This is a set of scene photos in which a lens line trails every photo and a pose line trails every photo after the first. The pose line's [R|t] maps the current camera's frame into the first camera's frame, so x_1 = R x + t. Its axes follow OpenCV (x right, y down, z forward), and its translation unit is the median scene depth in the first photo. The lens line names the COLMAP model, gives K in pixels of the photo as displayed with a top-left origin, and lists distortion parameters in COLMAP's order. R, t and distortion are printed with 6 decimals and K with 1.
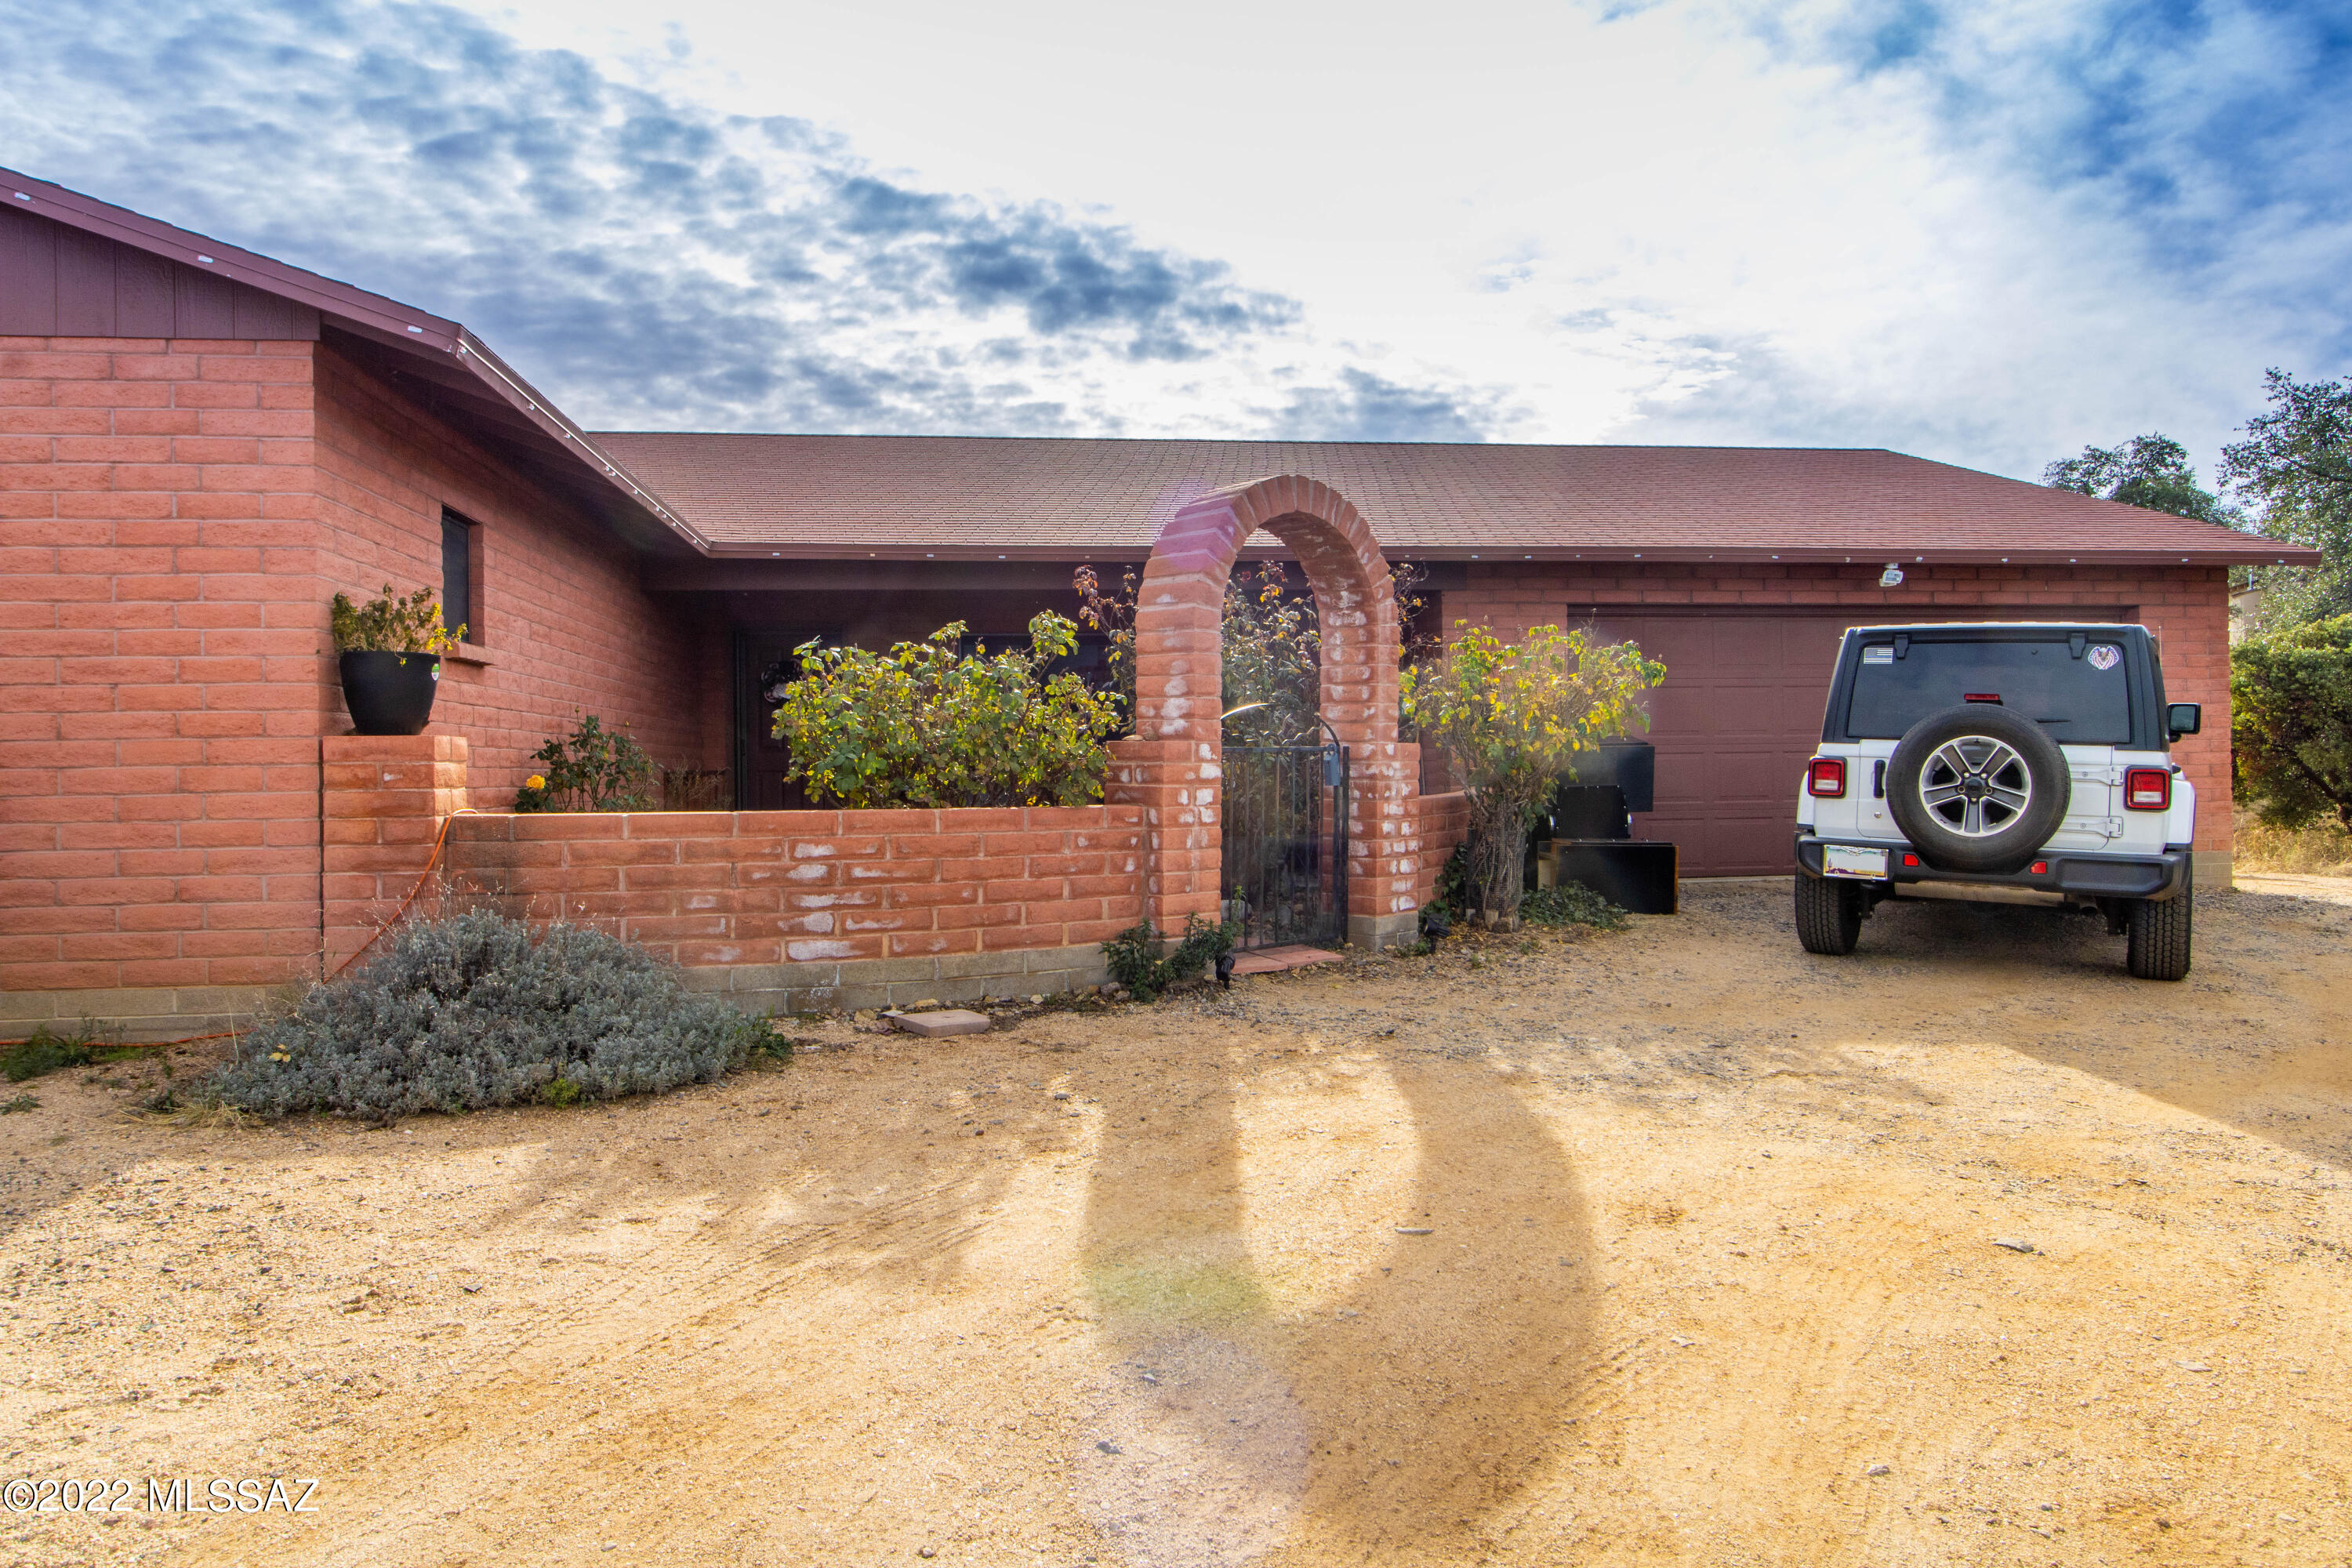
lens RADIAL K [[1639.4, 0, 1175.7], [0, 1639.4, 821.4], [0, 0, 1]] dist [-0.050892, -0.007059]
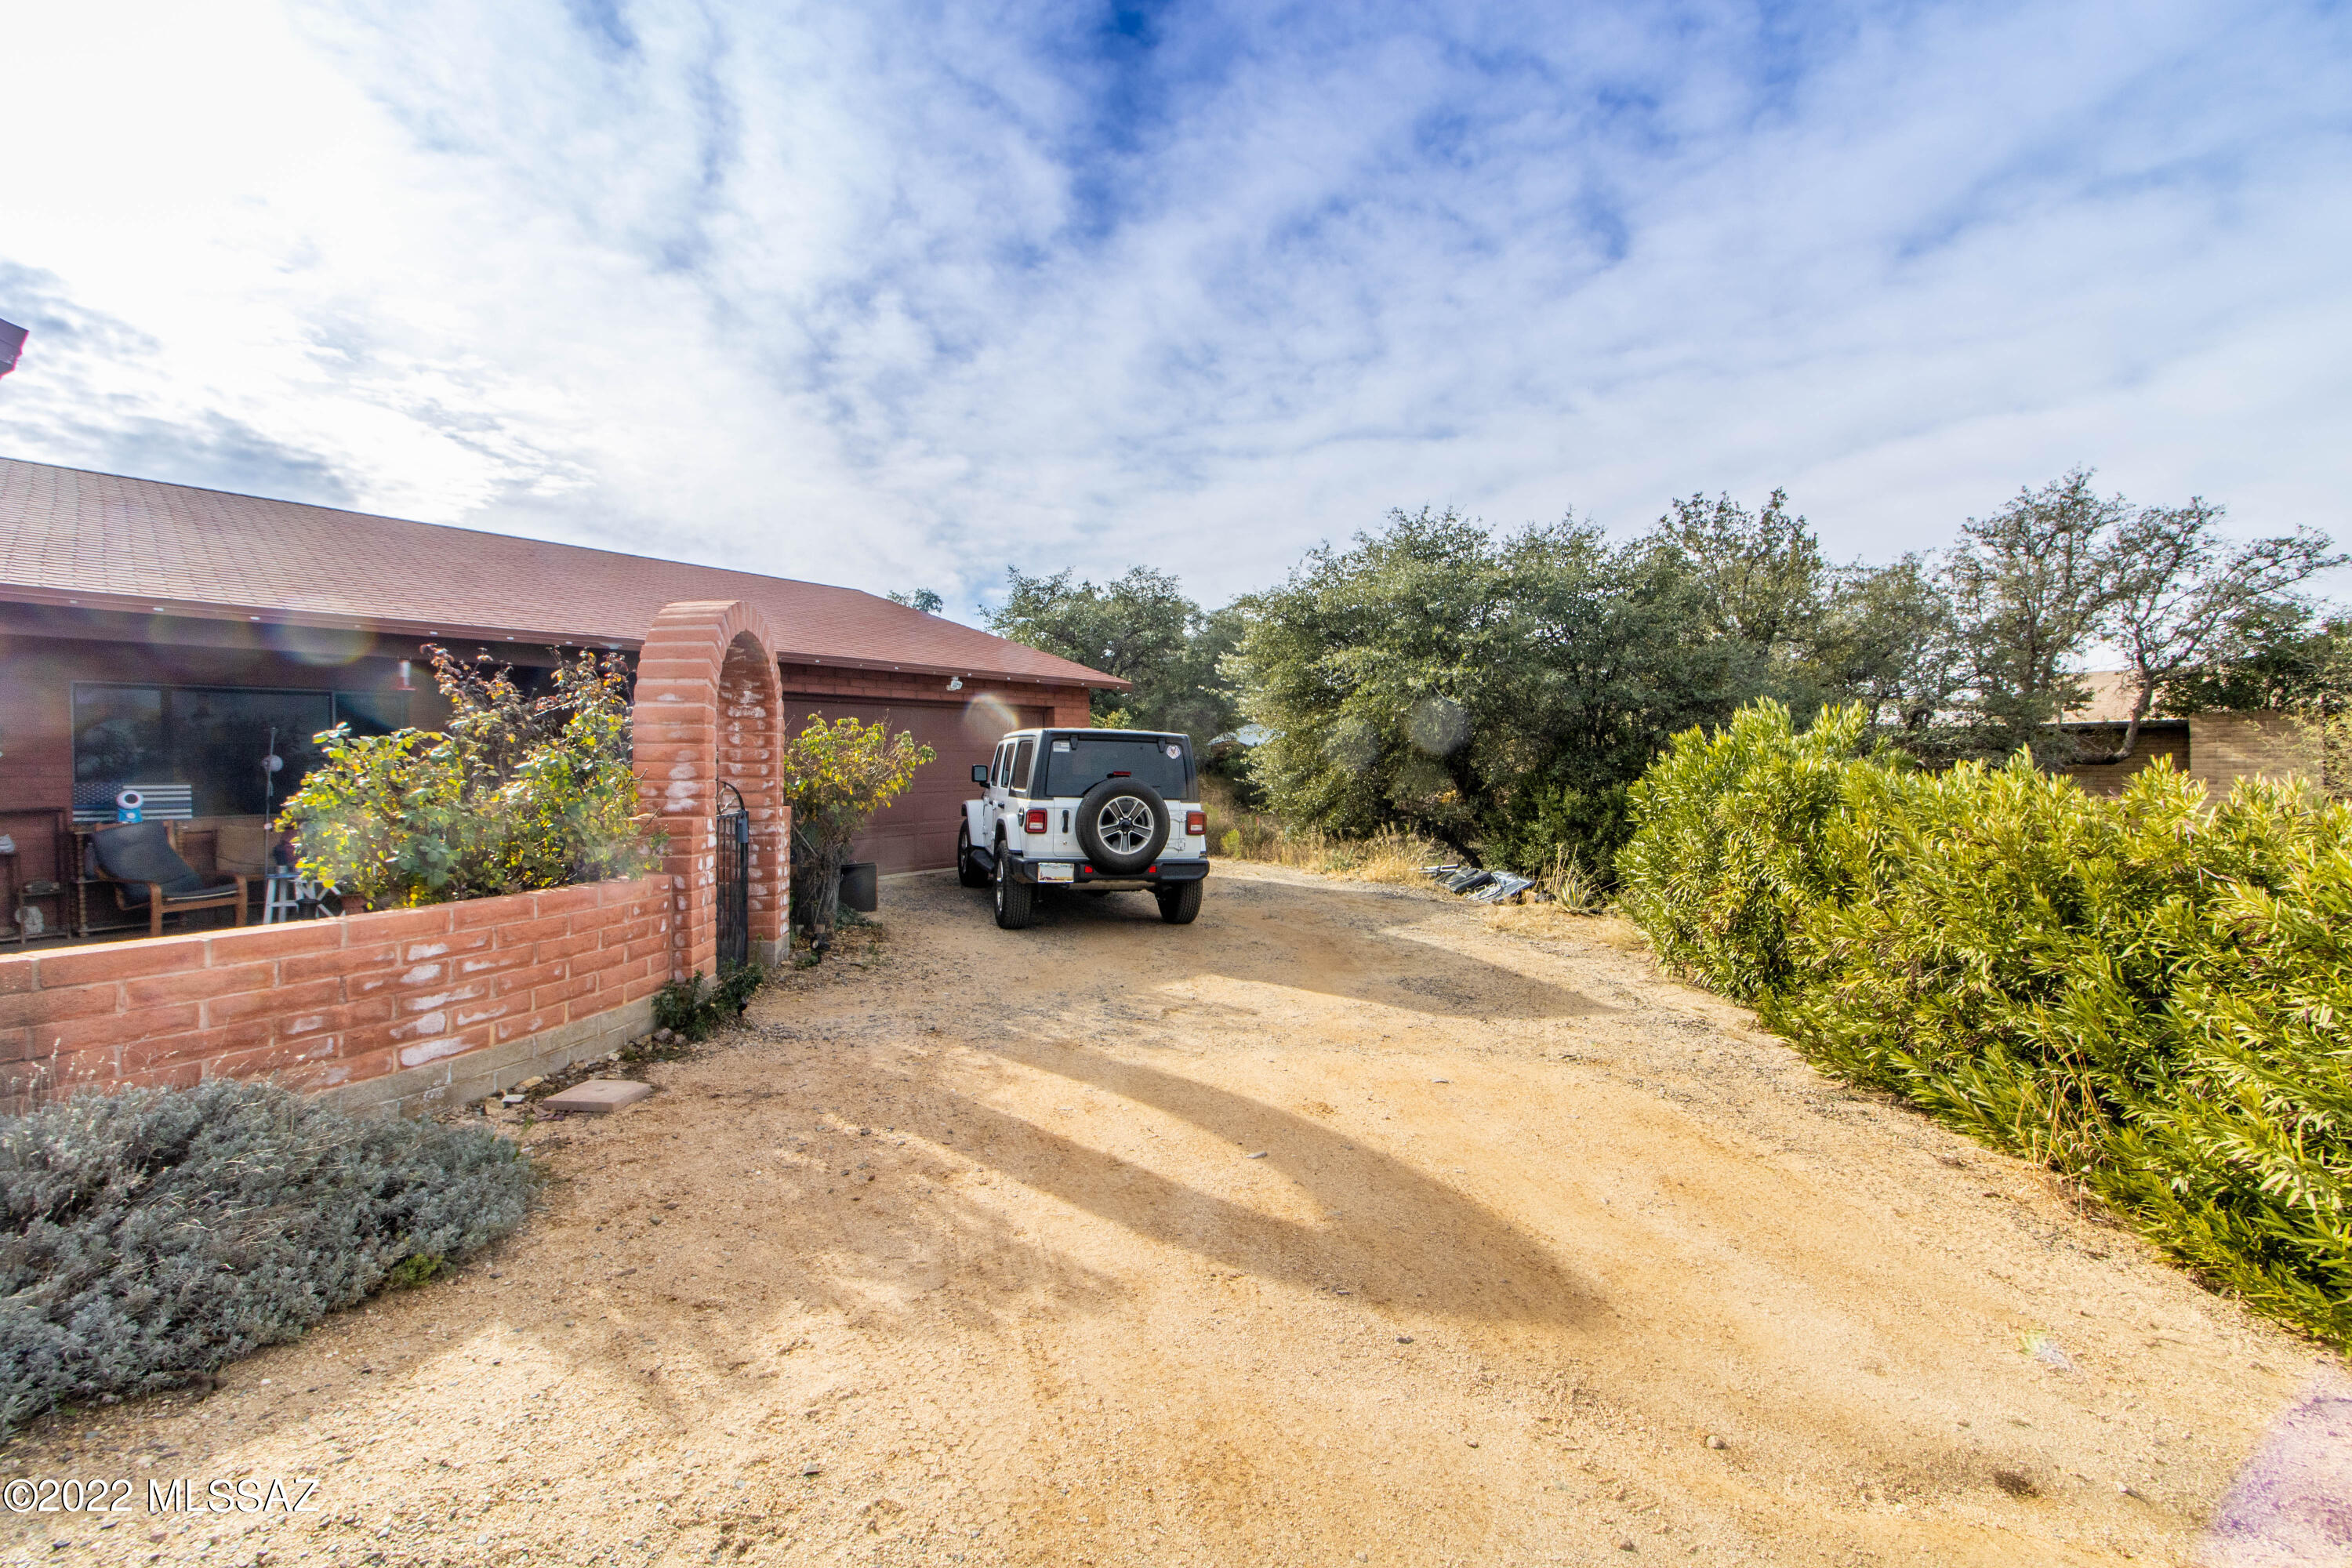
lens RADIAL K [[1138.8, 0, 1176.0], [0, 1138.8, 784.0], [0, 0, 1]] dist [-0.004965, -0.001130]
pose [[0.620784, -0.014745, 0.783843, -0.437508], [0.027136, 0.999628, -0.002686, -0.062732], [-0.783512, 0.022937, 0.620954, 0.206412]]
